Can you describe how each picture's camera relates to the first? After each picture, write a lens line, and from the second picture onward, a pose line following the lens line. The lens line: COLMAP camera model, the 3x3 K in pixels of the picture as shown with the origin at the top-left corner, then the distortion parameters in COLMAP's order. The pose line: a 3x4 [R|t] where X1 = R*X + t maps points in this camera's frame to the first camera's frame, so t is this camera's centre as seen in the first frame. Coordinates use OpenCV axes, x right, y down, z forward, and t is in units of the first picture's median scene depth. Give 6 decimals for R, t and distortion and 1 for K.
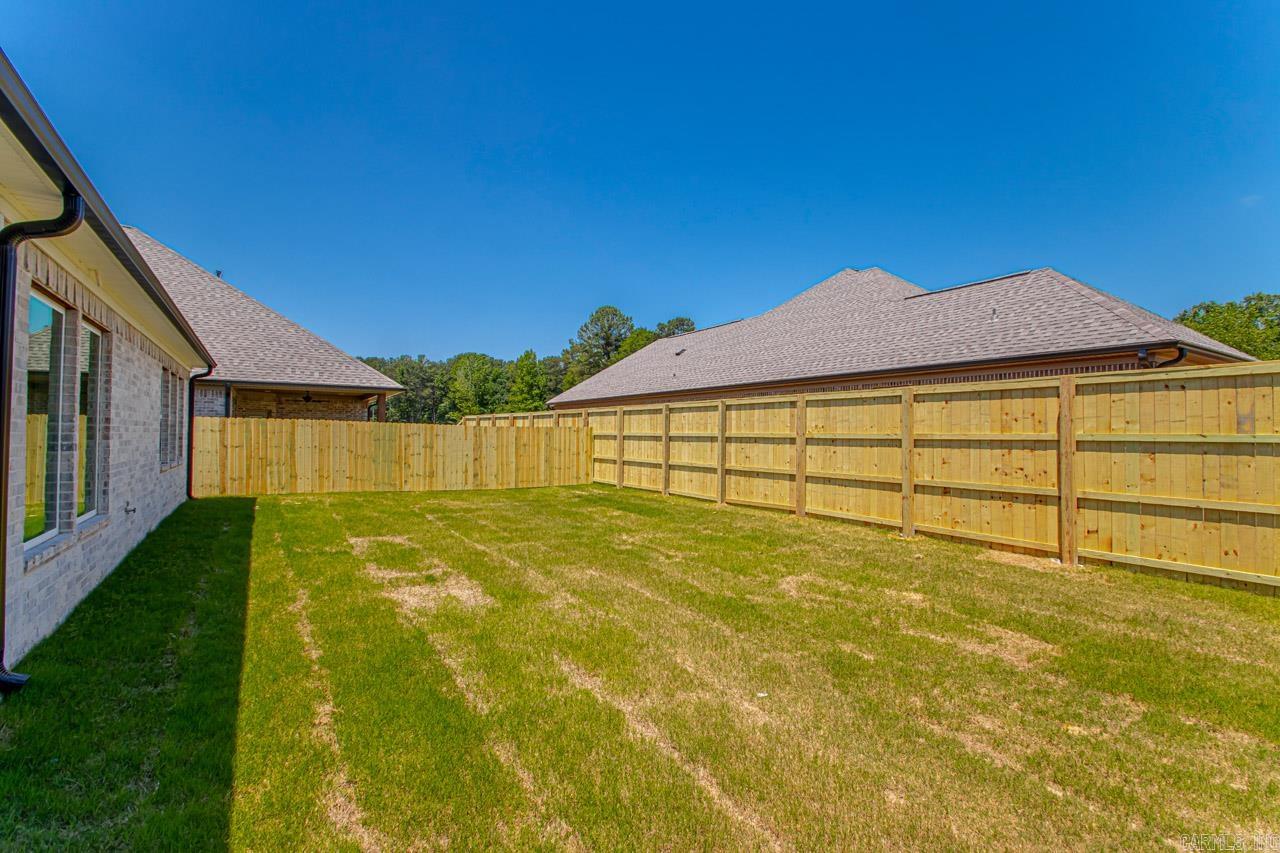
lens RADIAL K [[595.6, 0, 640.0], [0, 595.6, 426.5], [0, 0, 1]] dist [0.019143, -0.017239]
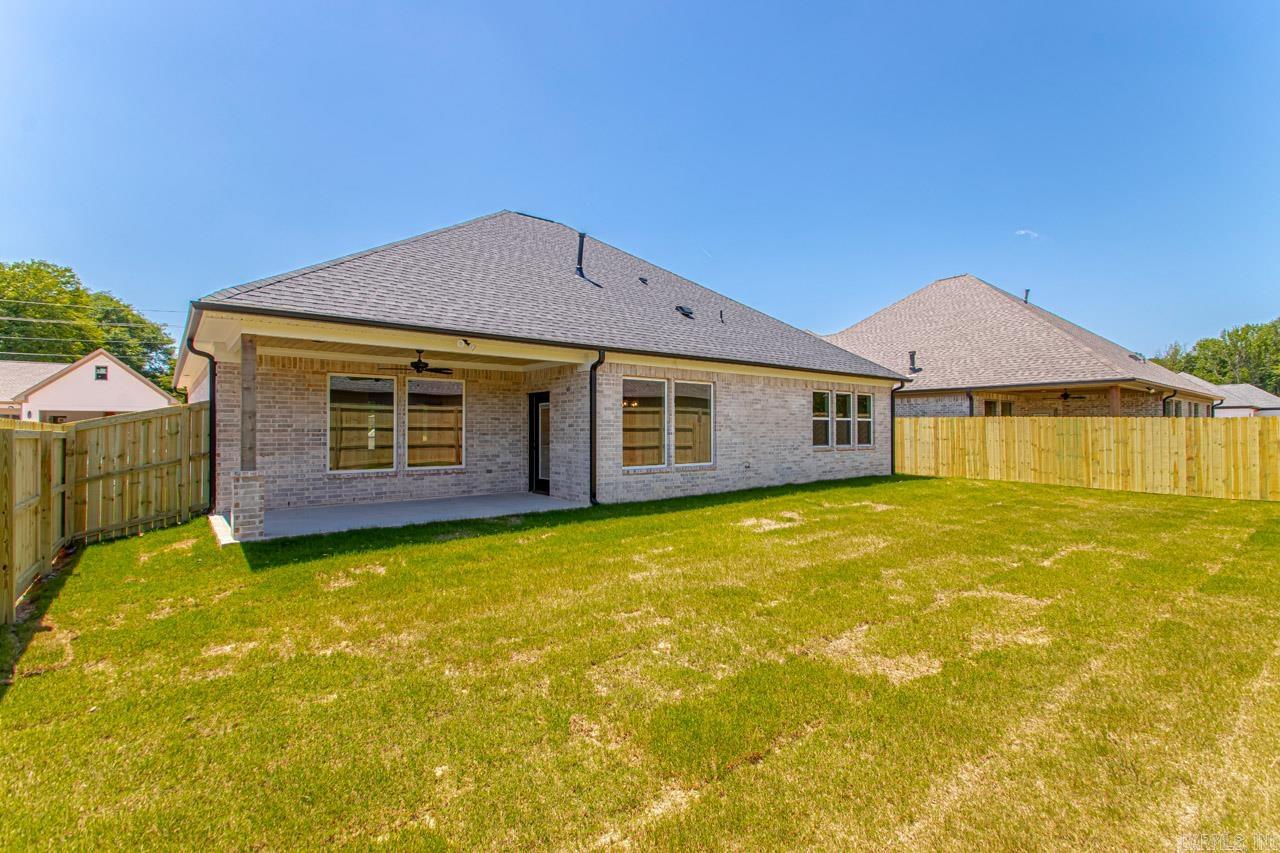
lens RADIAL K [[596.3, 0, 656.2], [0, 596.3, 403.4], [0, 0, 1]] dist [0.021973, -0.015324]
pose [[0.125295, -0.054535, -0.990620, 0.531636], [0.016153, 0.998468, -0.052924, 0.014260], [0.991988, -0.009370, 0.125983, 0.215613]]
